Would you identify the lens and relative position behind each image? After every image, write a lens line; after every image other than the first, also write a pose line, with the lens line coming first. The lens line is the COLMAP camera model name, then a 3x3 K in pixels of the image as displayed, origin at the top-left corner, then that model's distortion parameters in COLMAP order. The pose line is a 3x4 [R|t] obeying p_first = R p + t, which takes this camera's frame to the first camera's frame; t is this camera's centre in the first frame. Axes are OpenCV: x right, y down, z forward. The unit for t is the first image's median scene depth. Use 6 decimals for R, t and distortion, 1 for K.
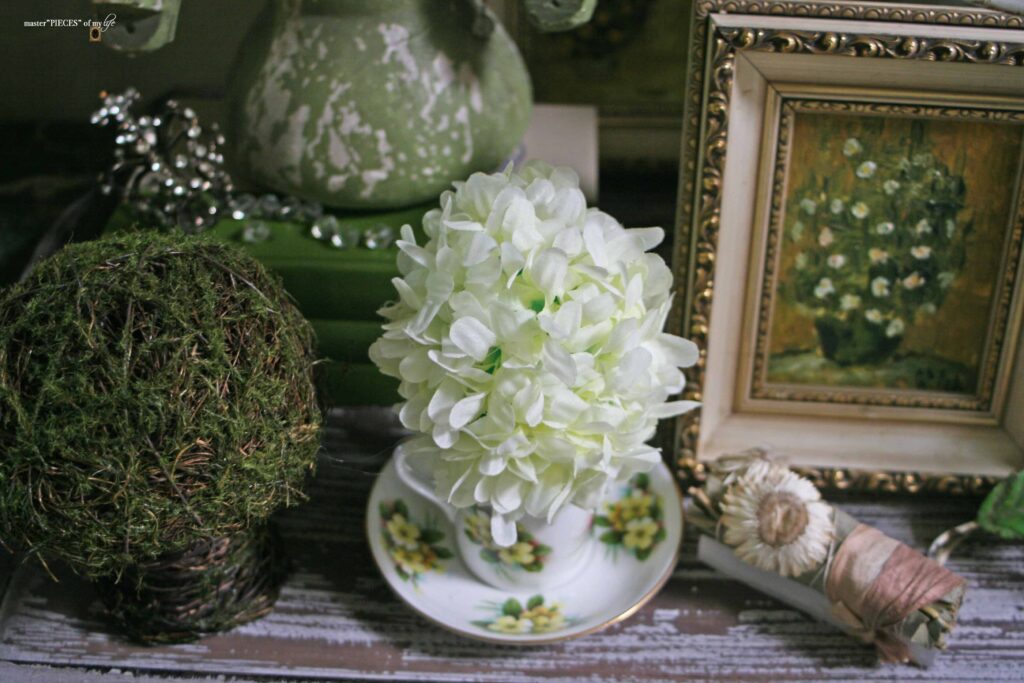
lens RADIAL K [[1282.1, 0, 512.0], [0, 1282.1, 341.5], [0, 0, 1]] dist [-0.171123, 0.076080]
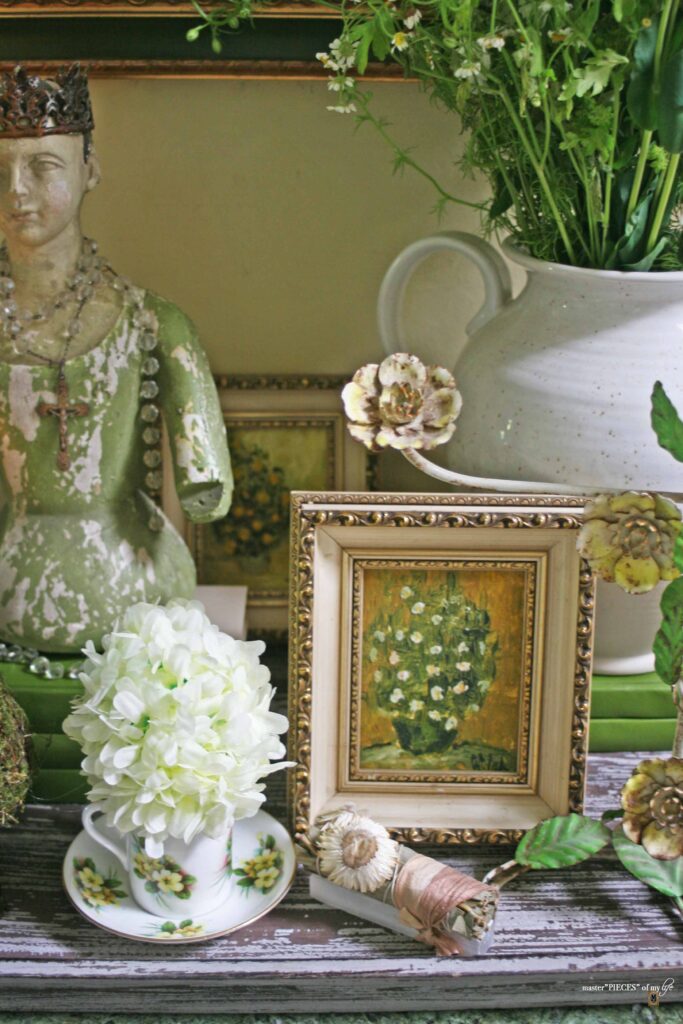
lens RADIAL K [[1307.9, 0, 326.8], [0, 1307.9, 511.5], [0, 0, 1]] dist [-0.168778, 0.110287]
pose [[0.998471, -0.014546, 0.053338, 0.099256], [0.029683, 0.954965, -0.295230, 0.190271], [-0.046642, 0.296362, 0.953936, -0.432737]]
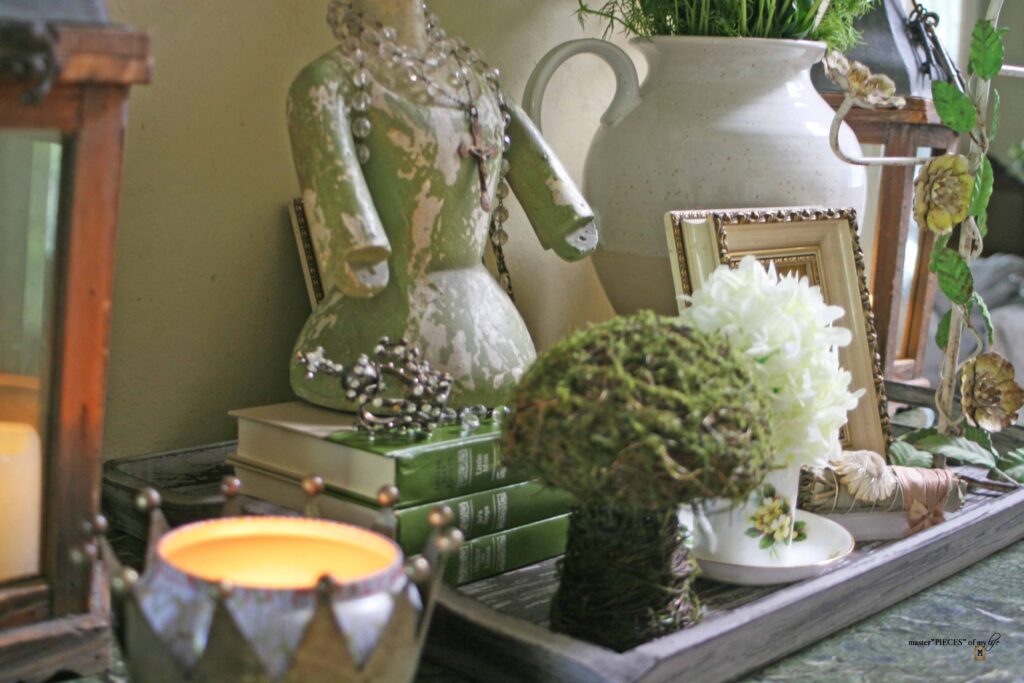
lens RADIAL K [[1385.8, 0, 512.0], [0, 1385.8, 341.5], [0, 0, 1]] dist [-0.156893, 0.083489]
pose [[0.659495, -0.099569, 0.745086, -1.298589], [0.458179, 0.839033, -0.293422, 0.292657], [-0.595935, 0.534893, 0.598958, 0.120264]]
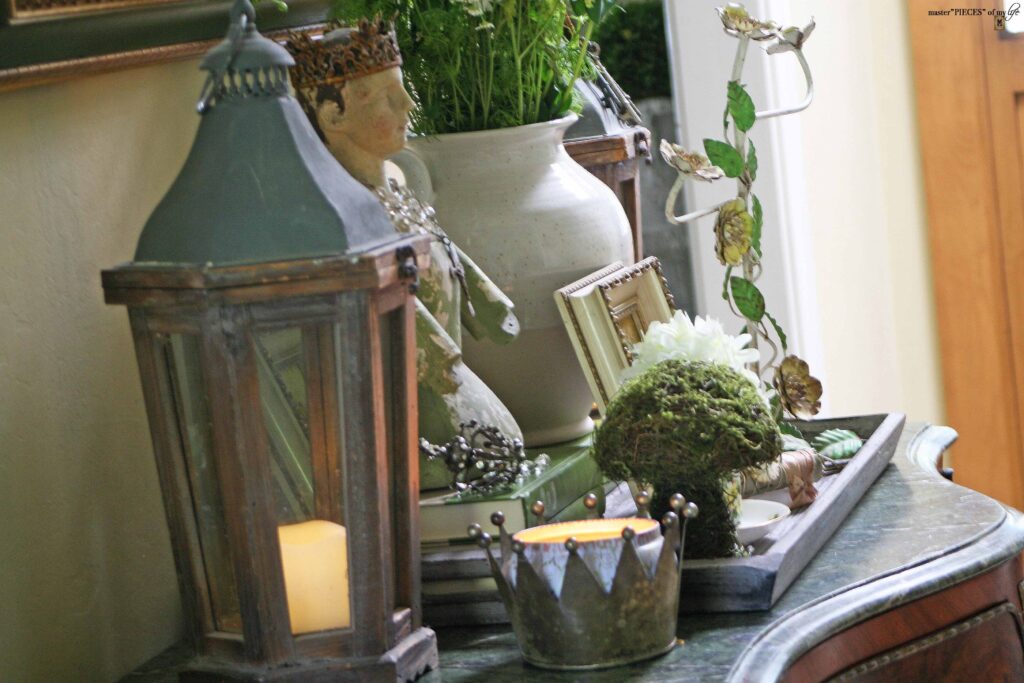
lens RADIAL K [[3272.2, 0, 512.0], [0, 3272.2, 341.5], [0, 0, 1]] dist [0.225479, 0.124125]
pose [[0.228088, -0.144841, 0.962807, -4.696820], [0.709931, 0.701479, -0.062654, 0.054520], [-0.666314, 0.697817, 0.262826, -0.257102]]
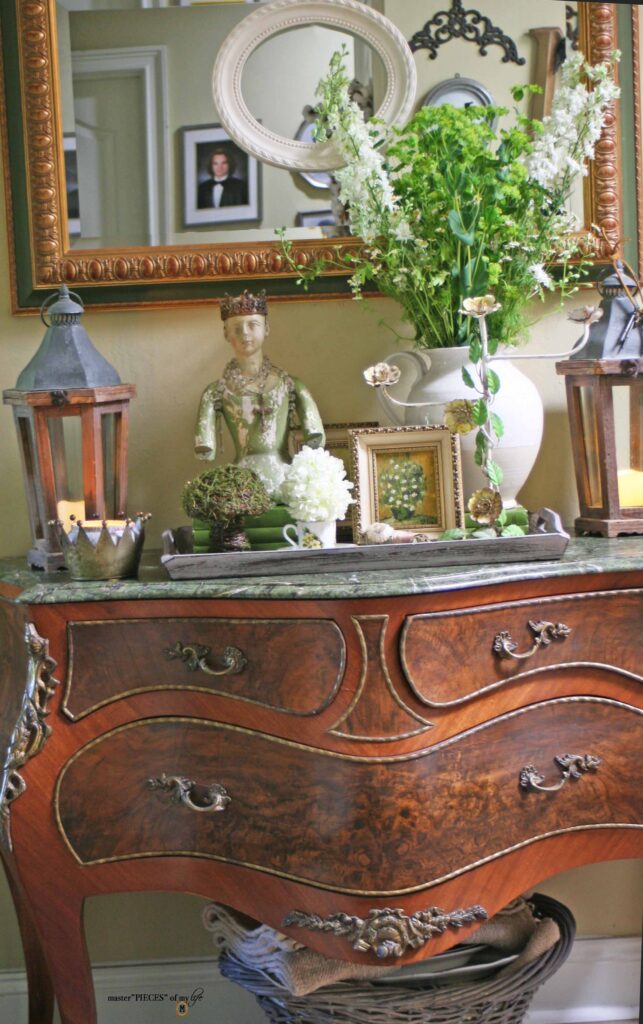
lens RADIAL K [[1878.6, 0, 293.1], [0, 1878.6, 510.0], [0, 0, 1]] dist [-0.064337, -0.014216]
pose [[0.997220, -0.059314, 0.045091, -0.312419], [0.074438, 0.819202, -0.568654, 3.263377], [-0.003210, 0.570430, 0.821340, -3.718926]]
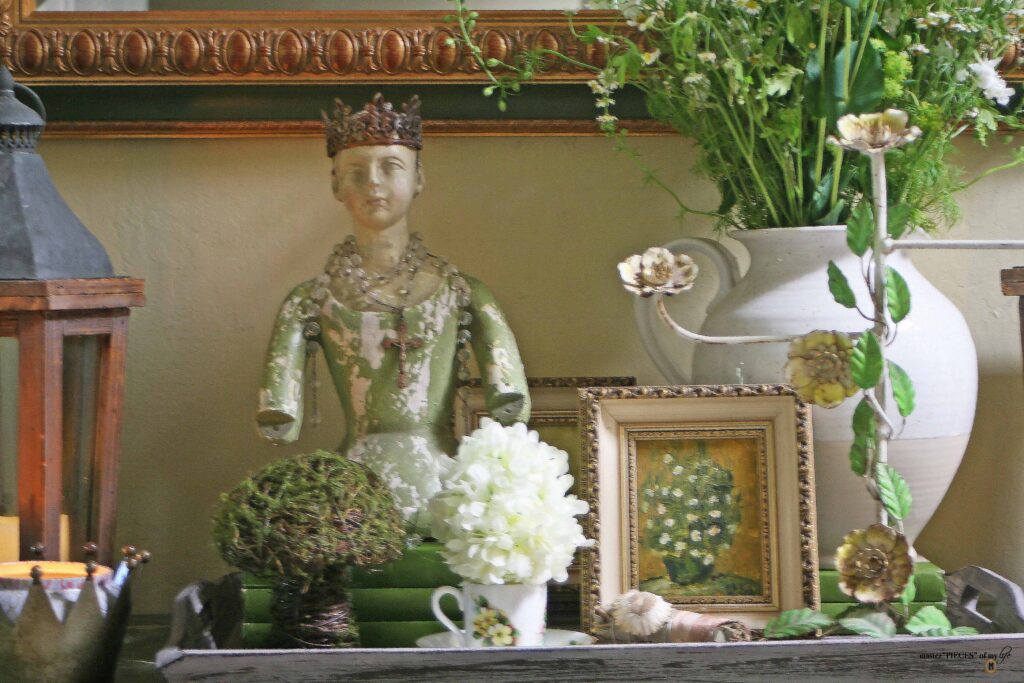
lens RADIAL K [[2224.3, 0, 512.0], [0, 2224.3, 341.5], [0, 0, 1]] dist [0.036862, -0.026240]
pose [[0.998014, -0.016904, 0.060675, -0.161721], [0.051193, 0.778915, -0.625036, 1.753932], [-0.036695, 0.626901, 0.778234, -1.673220]]
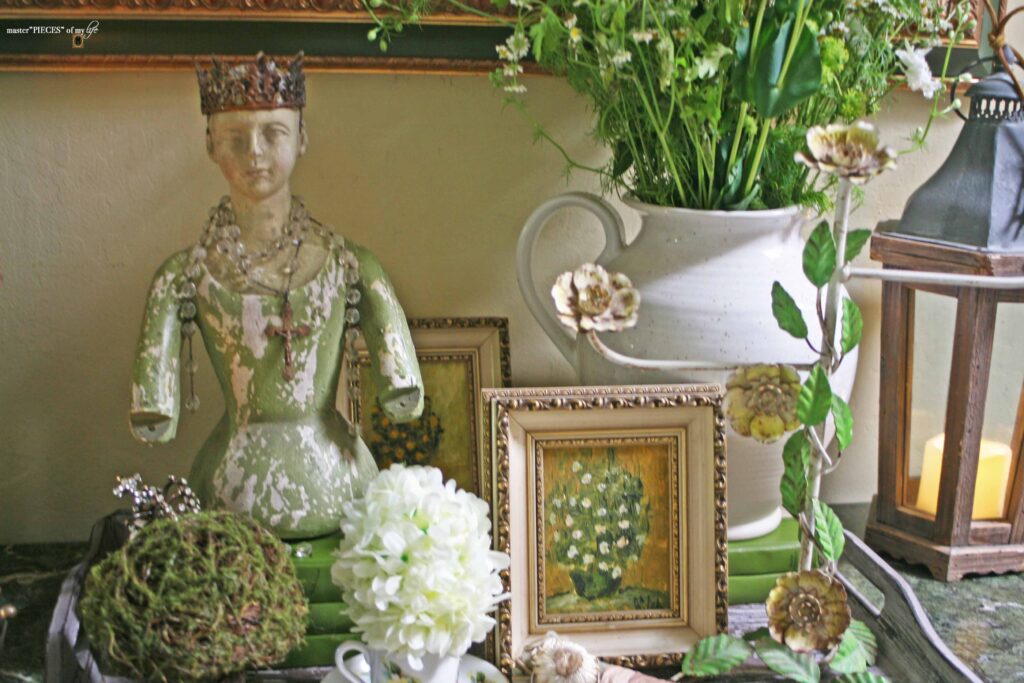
lens RADIAL K [[1307.9, 0, 512.0], [0, 1307.9, 341.5], [0, 0, 1]] dist [-0.168778, 0.110287]
pose [[0.974030, -0.033088, 0.223988, -0.225667], [0.127504, 0.897653, -0.421855, 0.449025], [-0.187105, 0.439459, 0.878560, -0.678765]]
